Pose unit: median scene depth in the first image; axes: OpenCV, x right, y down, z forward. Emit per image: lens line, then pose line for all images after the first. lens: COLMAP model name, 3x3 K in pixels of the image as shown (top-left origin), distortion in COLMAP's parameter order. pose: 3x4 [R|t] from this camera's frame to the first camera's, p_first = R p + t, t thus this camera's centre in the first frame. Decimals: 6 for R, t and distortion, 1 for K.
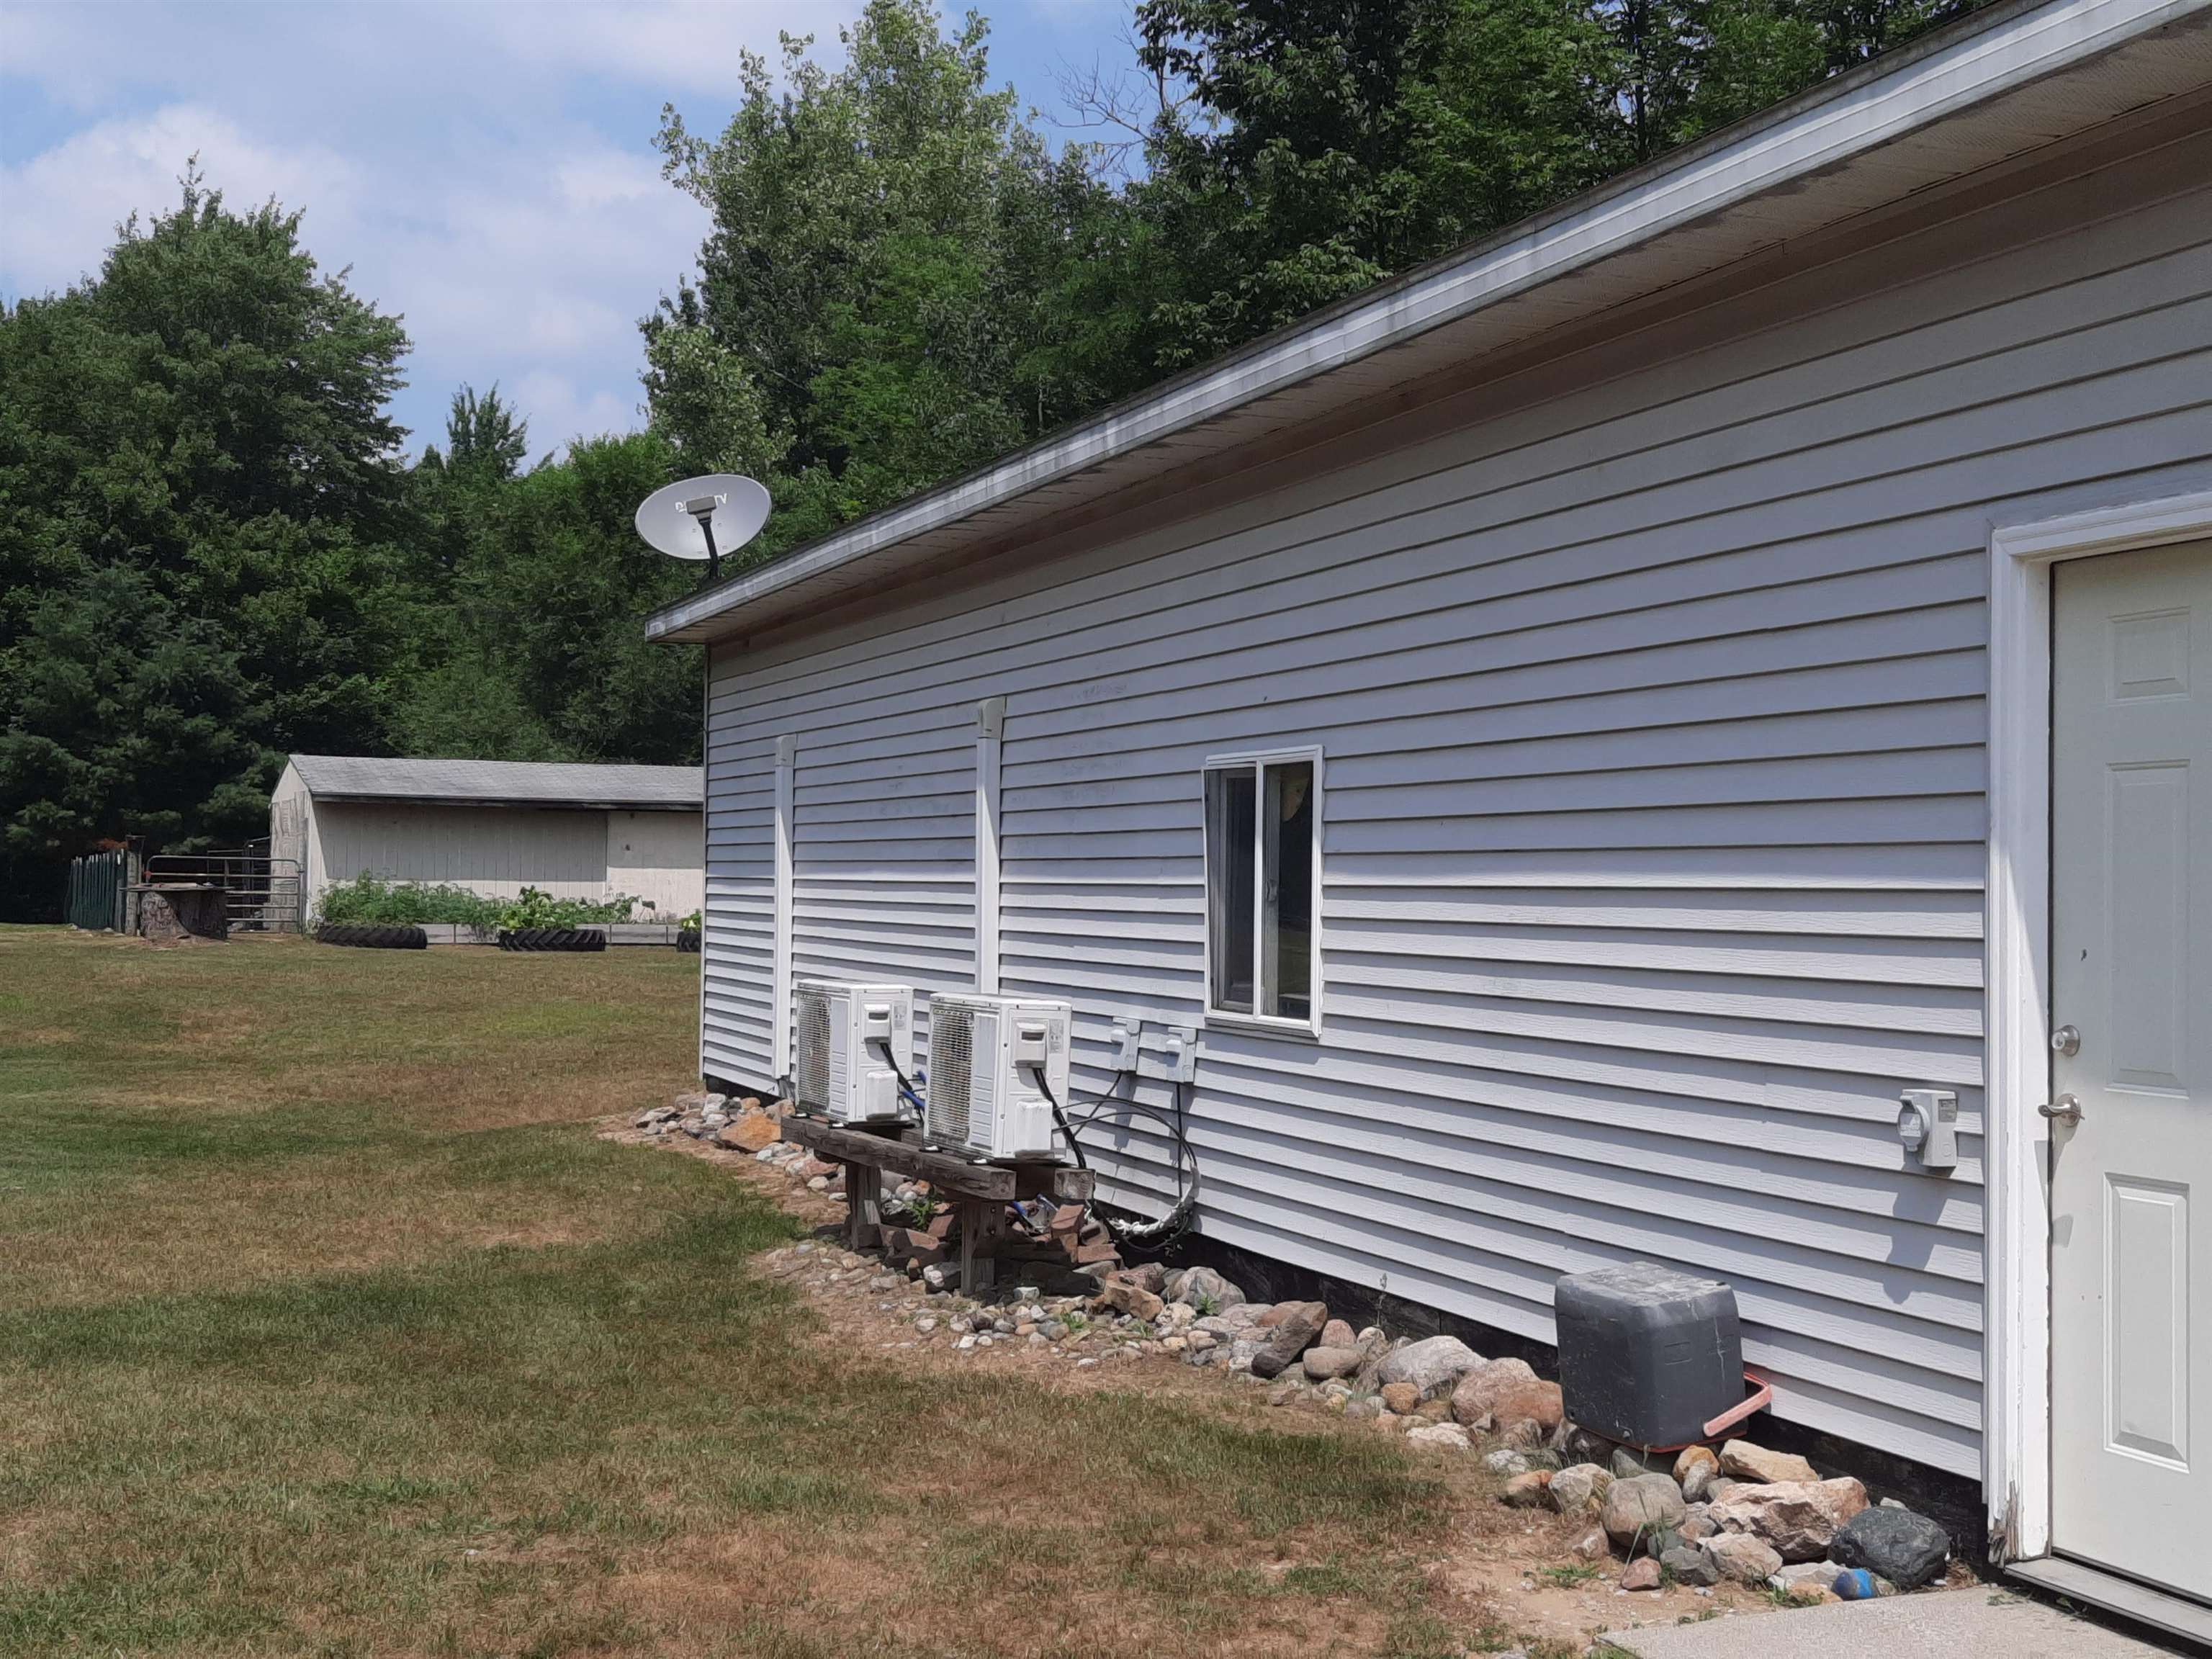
lens RADIAL K [[3009.6, 0, 1109.4], [0, 3009.6, 841.3], [0, 0, 1]] dist [0.016728, 0.000000]
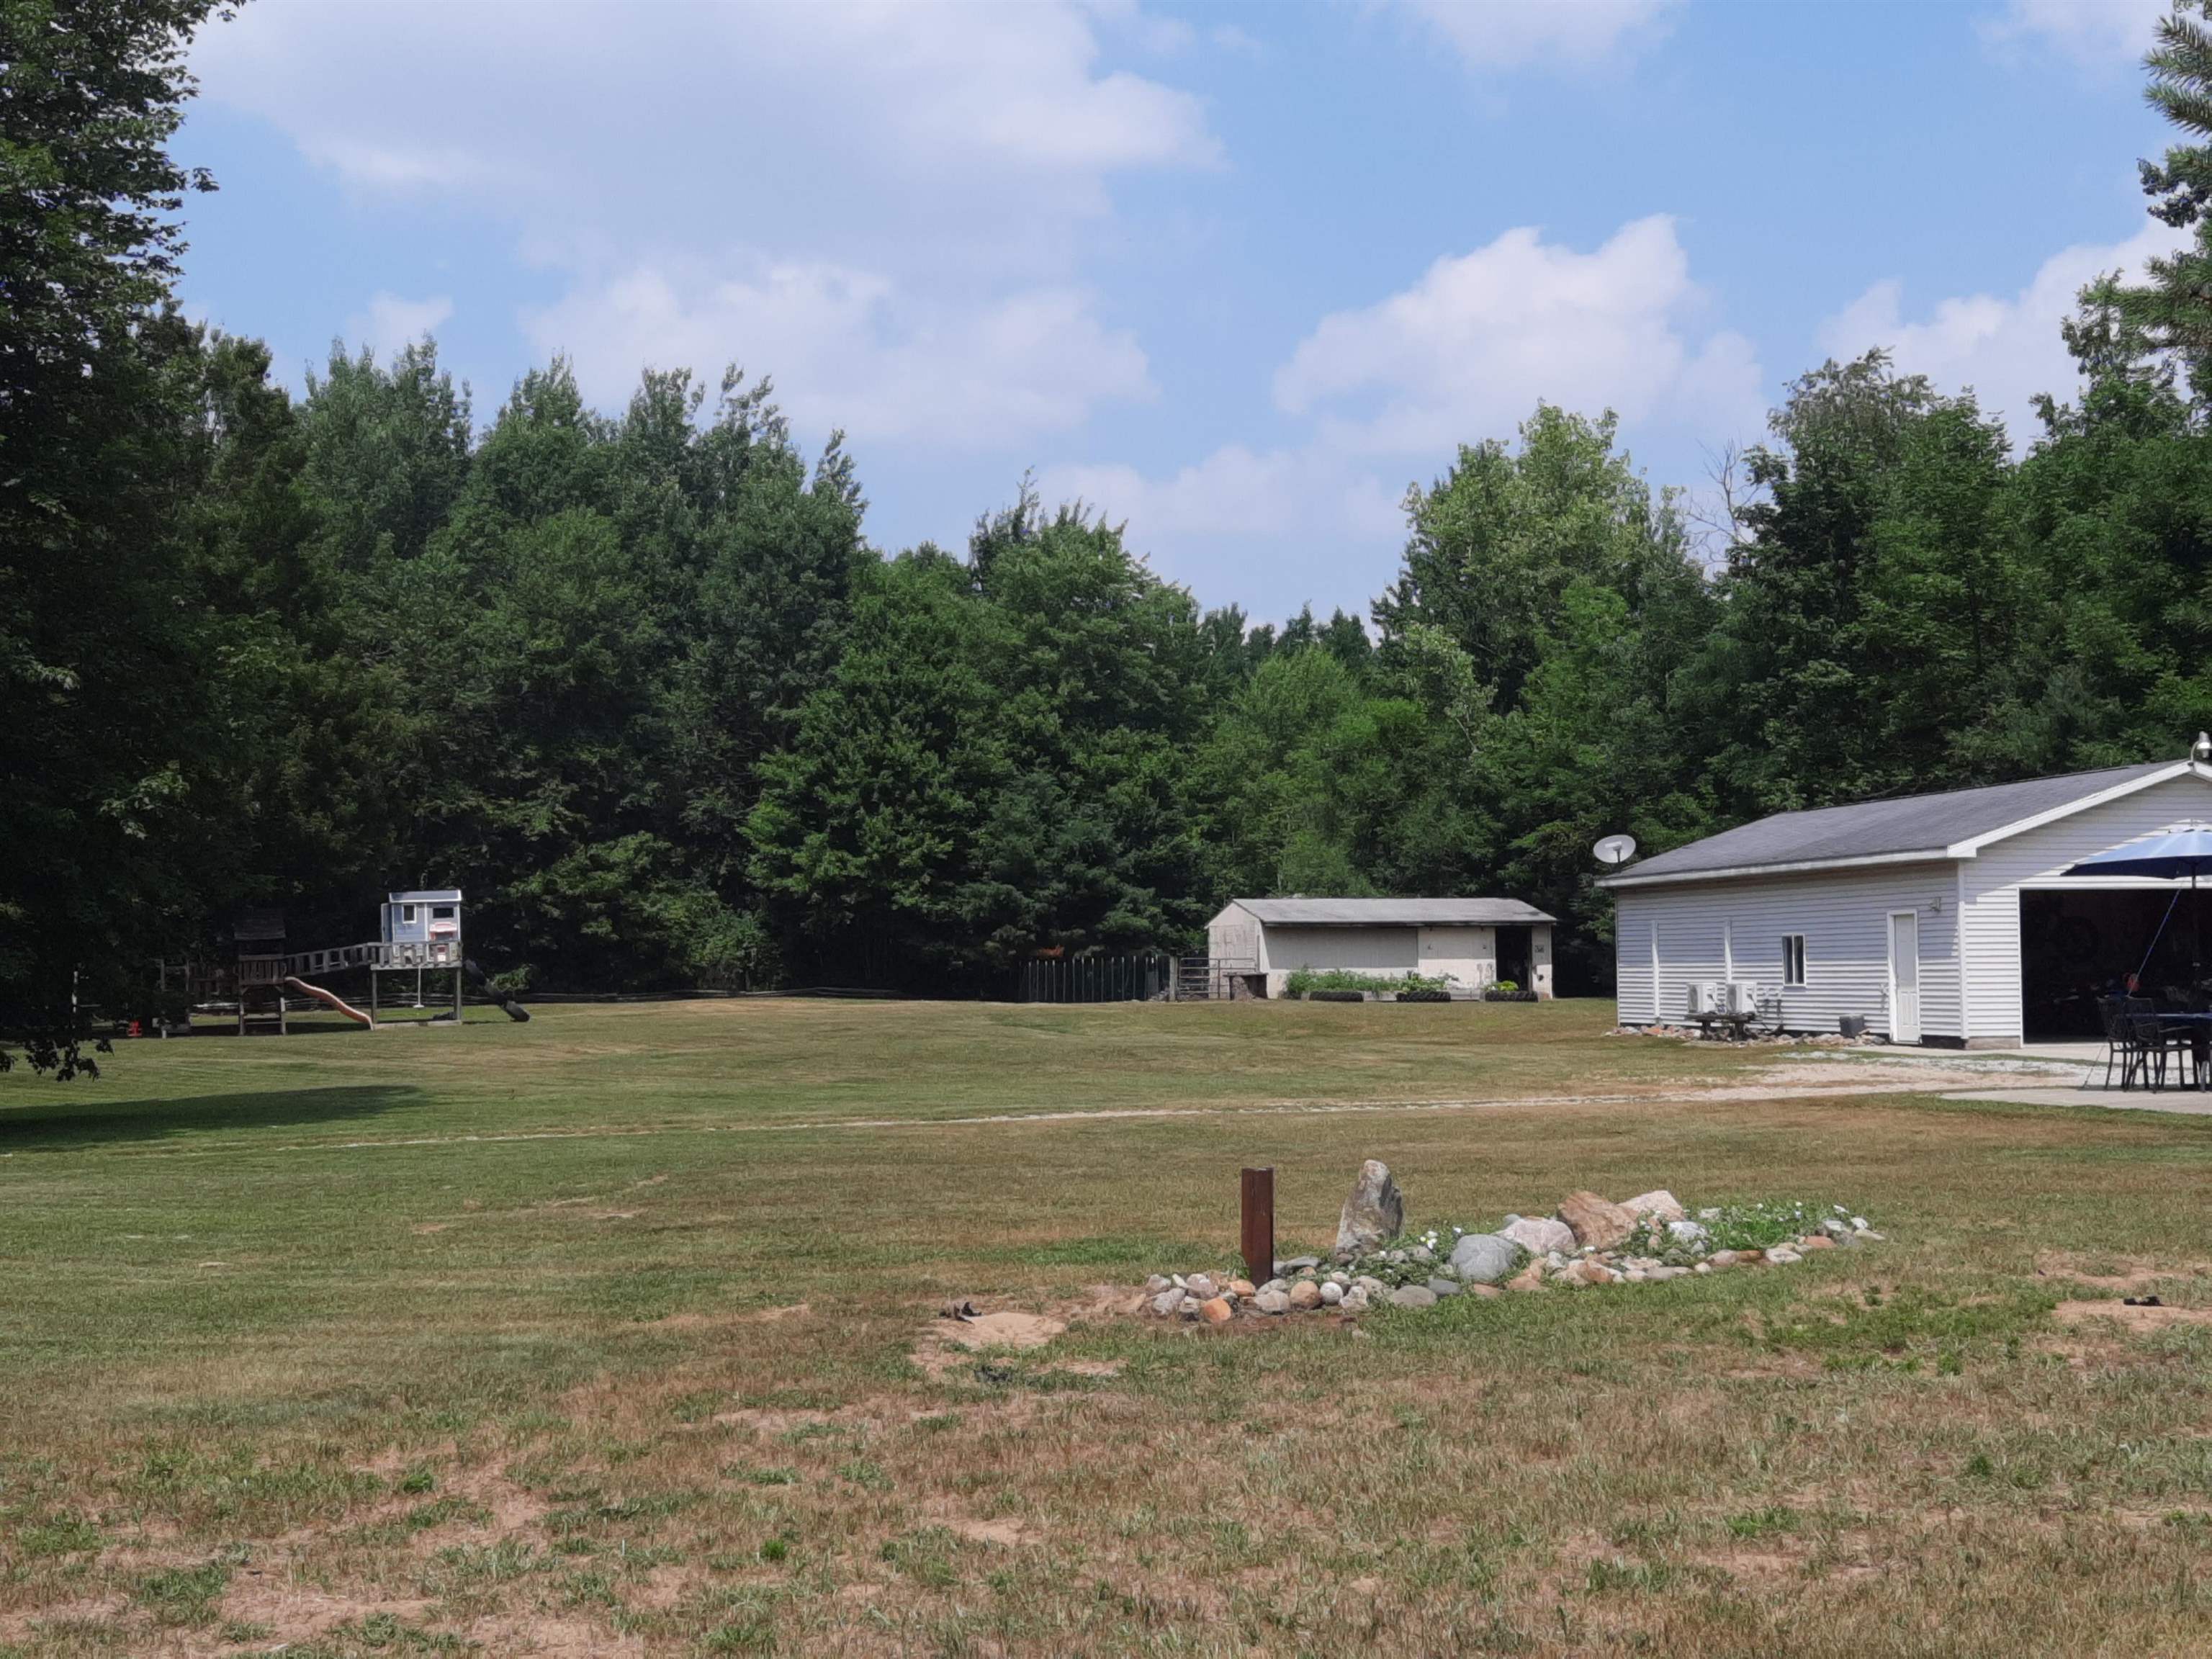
lens RADIAL K [[3009.6, 0, 1089.4], [0, 3009.6, 849.3], [0, 0, 1]] dist [0.016728, 0.000000]
pose [[0.982742, -0.030200, -0.182502, -0.029553], [0.025393, 0.999268, -0.028621, -0.008839], [0.183233, 0.023493, 0.982789, -0.674351]]
